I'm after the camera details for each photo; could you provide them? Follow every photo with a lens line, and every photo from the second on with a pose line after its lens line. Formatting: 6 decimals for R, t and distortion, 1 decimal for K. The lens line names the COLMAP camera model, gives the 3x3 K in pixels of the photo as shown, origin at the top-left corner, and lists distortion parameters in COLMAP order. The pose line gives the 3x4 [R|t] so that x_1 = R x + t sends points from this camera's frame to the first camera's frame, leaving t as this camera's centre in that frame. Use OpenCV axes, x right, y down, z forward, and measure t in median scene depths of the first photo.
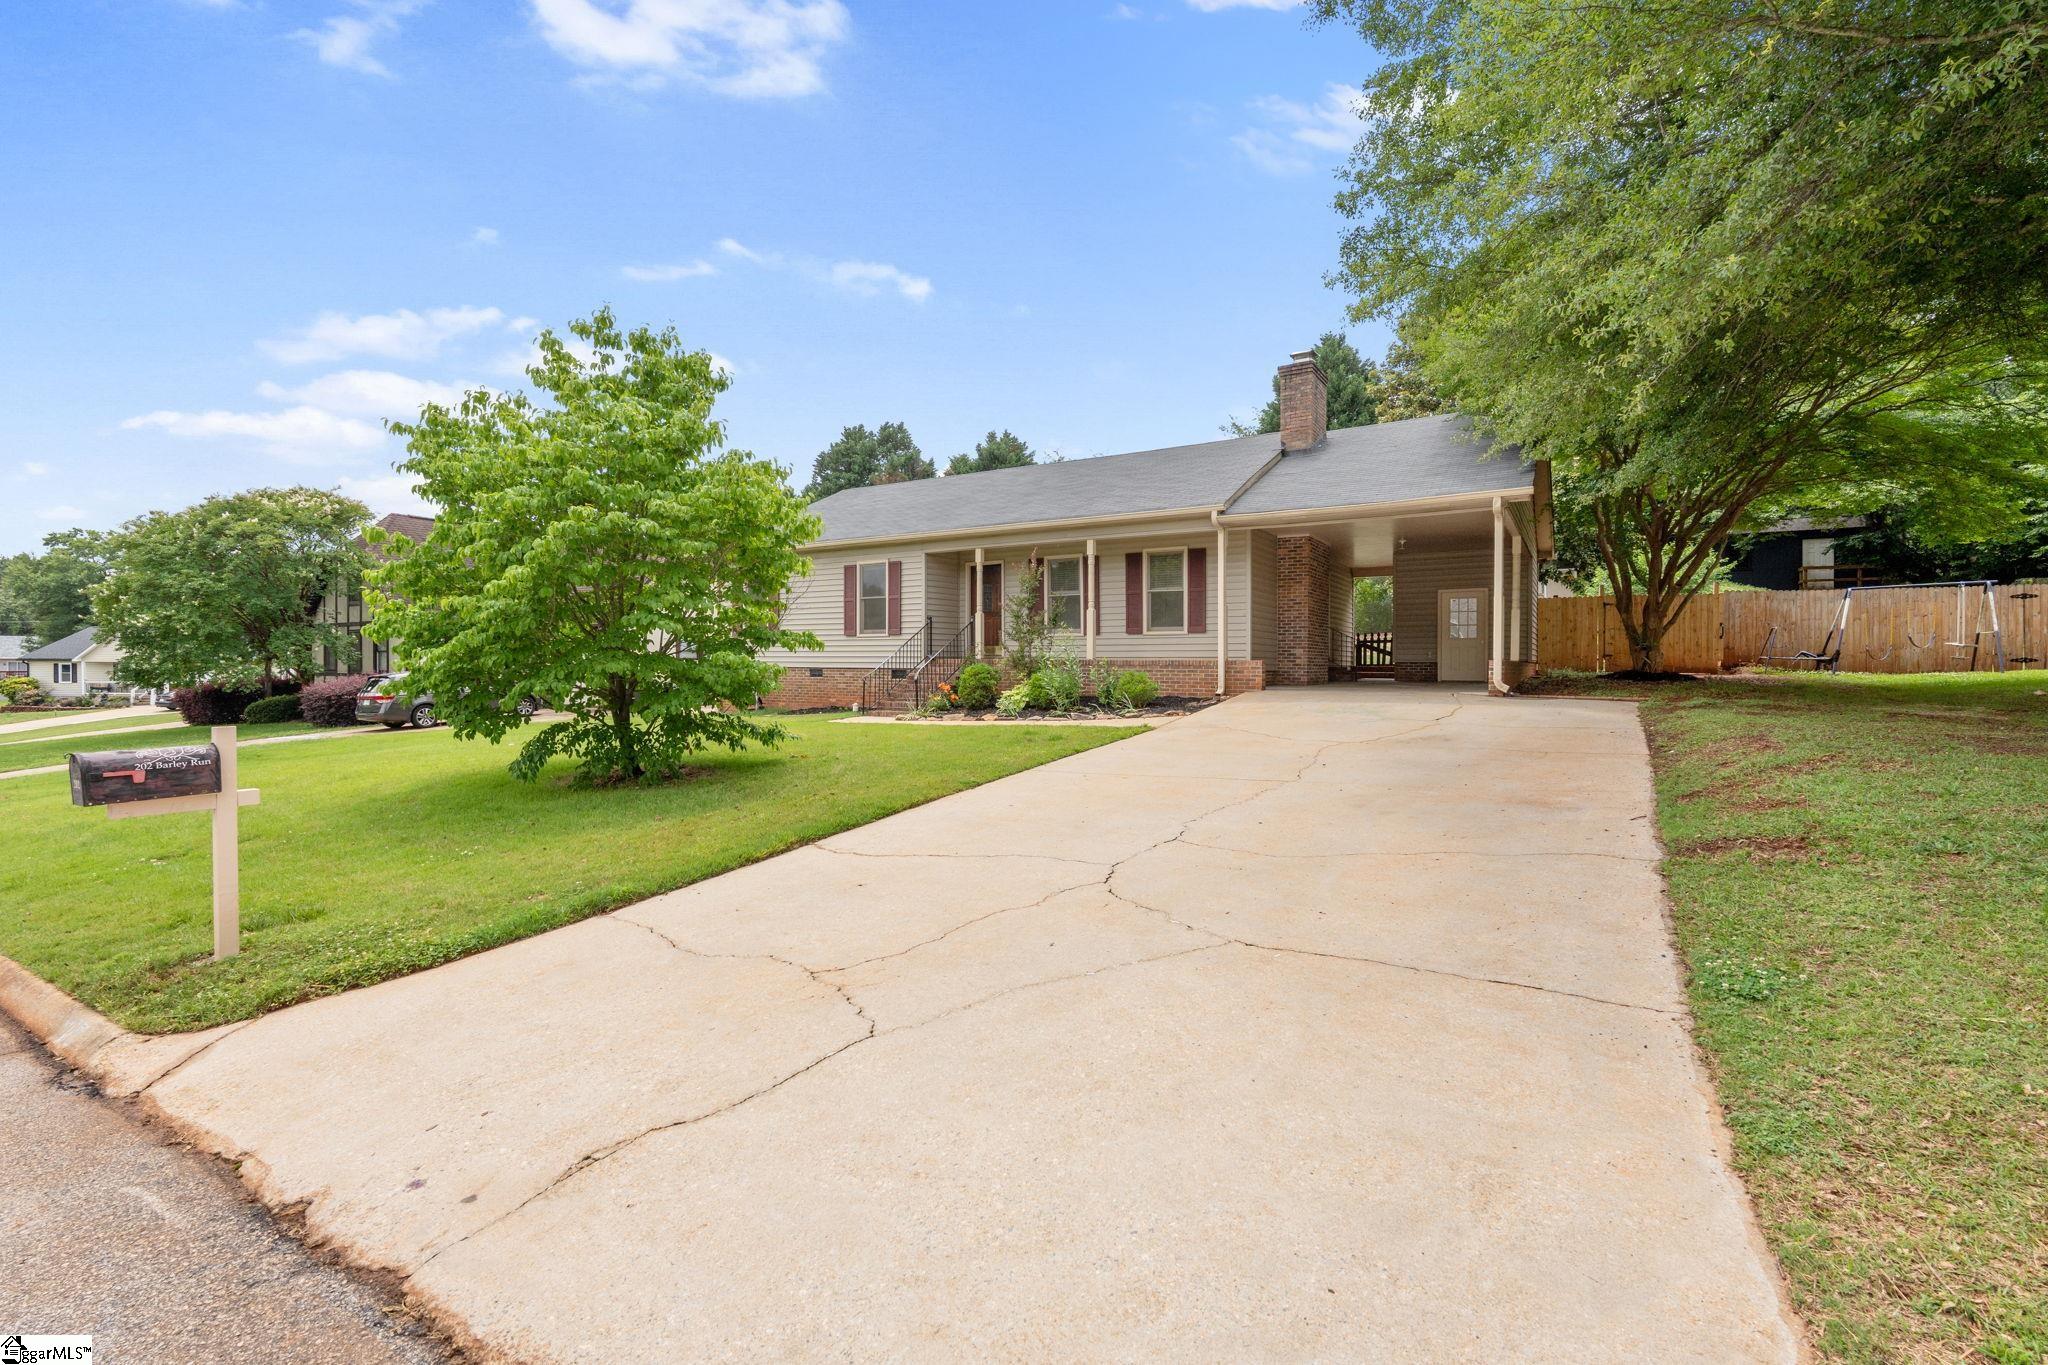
lens RADIAL K [[903.2, 0, 1031.6], [0, 903.2, 675.7], [0, 0, 1]] dist [-0.002075, 0.001540]
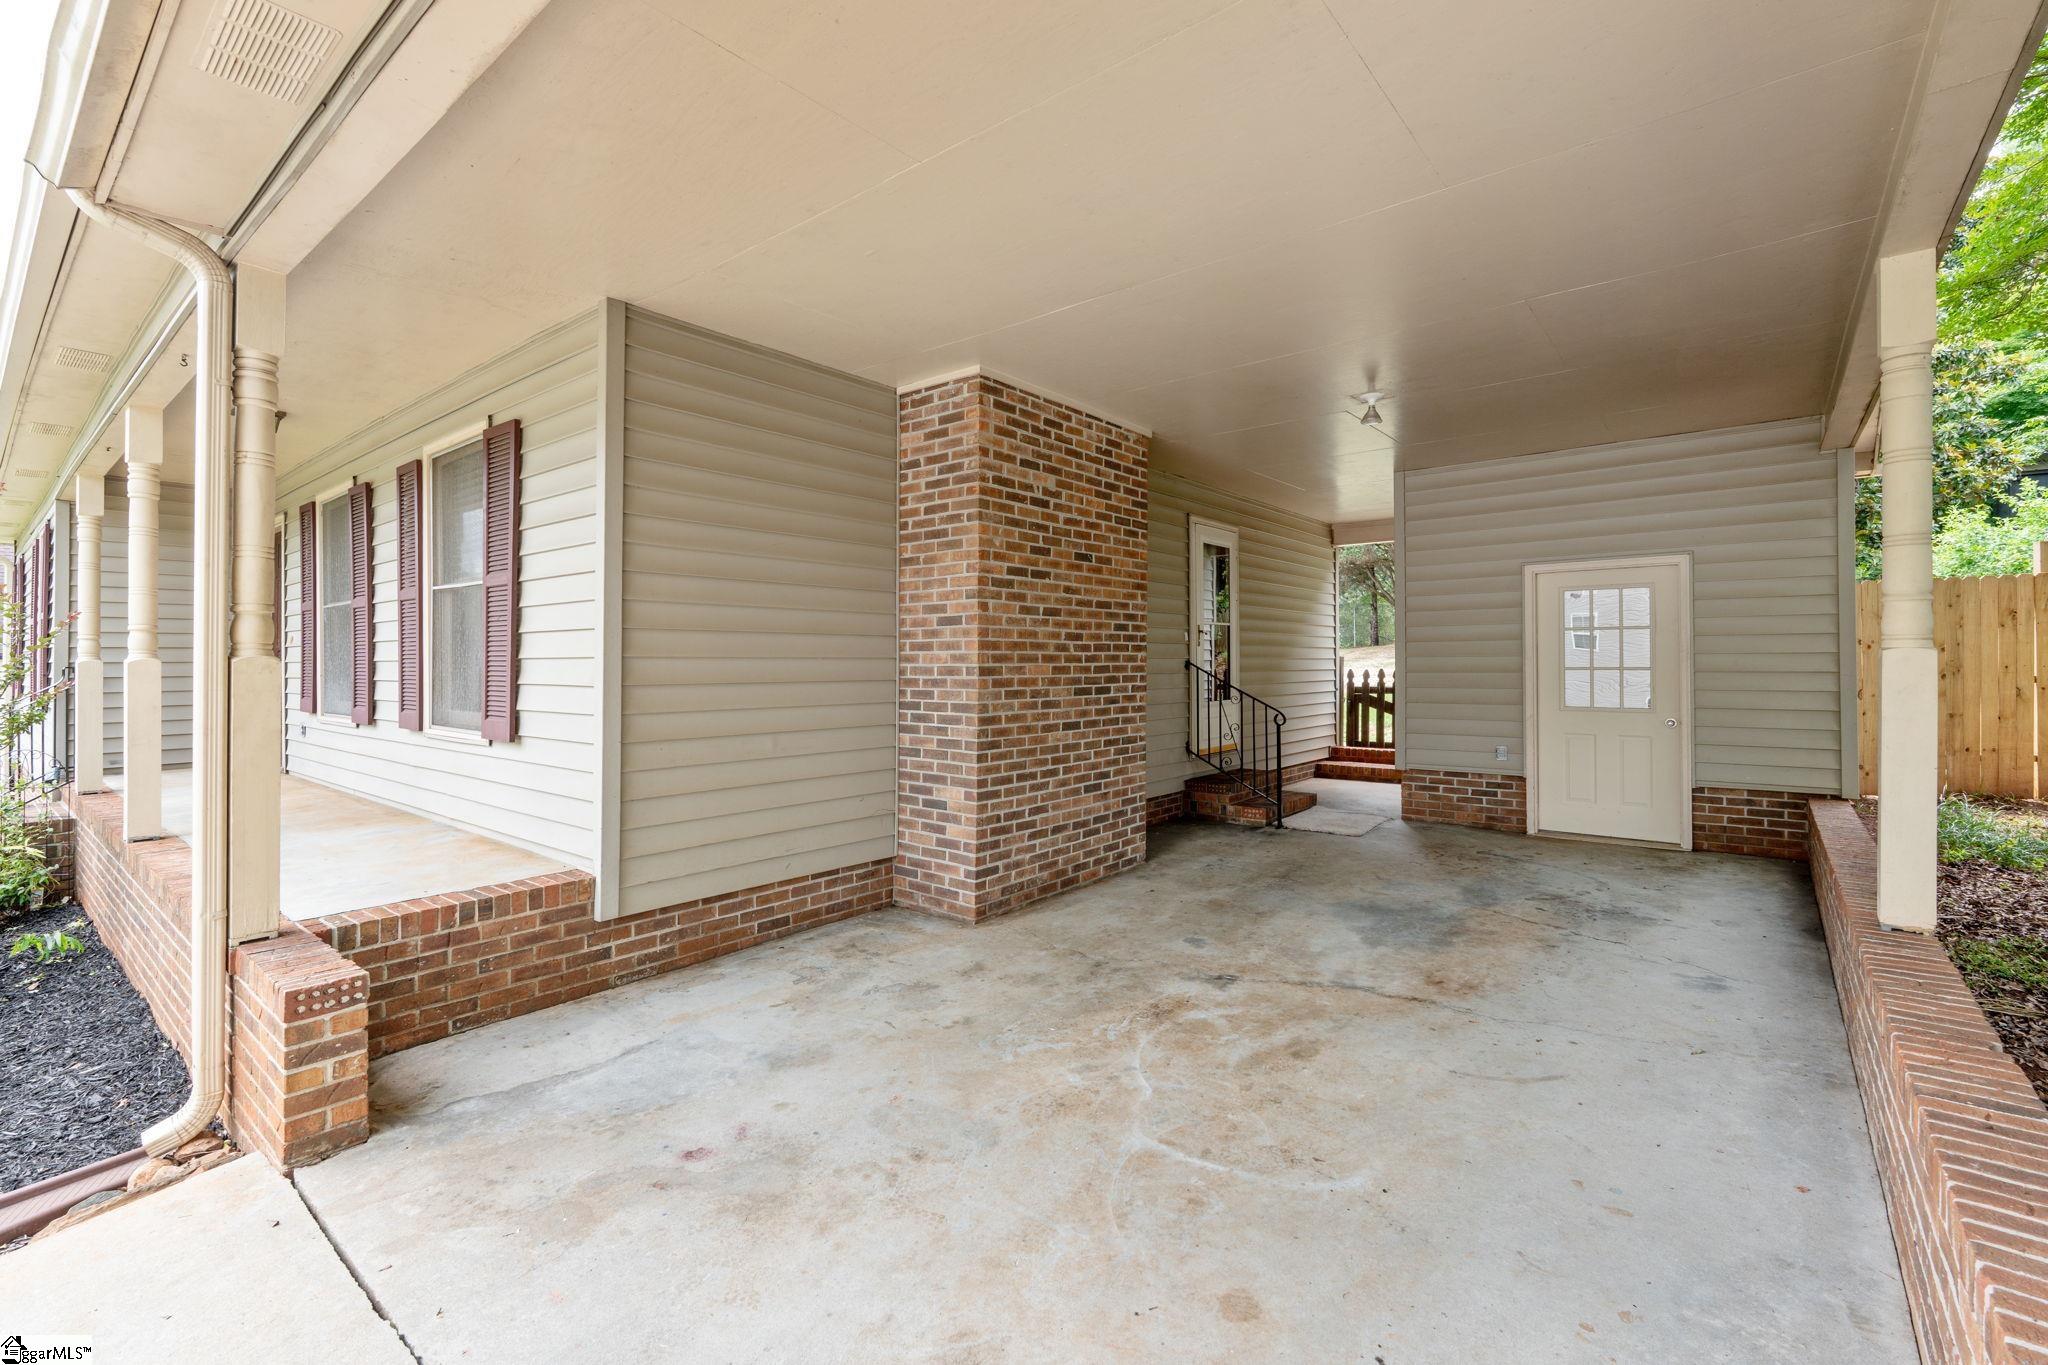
lens RADIAL K [[903.2, 0, 1012.9], [0, 903.2, 668.5], [0, 0, 1]] dist [-0.002075, 0.001540]
pose [[0.989464, -0.007941, -0.144563, 0.354104], [0.007654, 0.999967, -0.002537, -0.064906], [0.144578, 0.001404, 0.989492, 0.730155]]
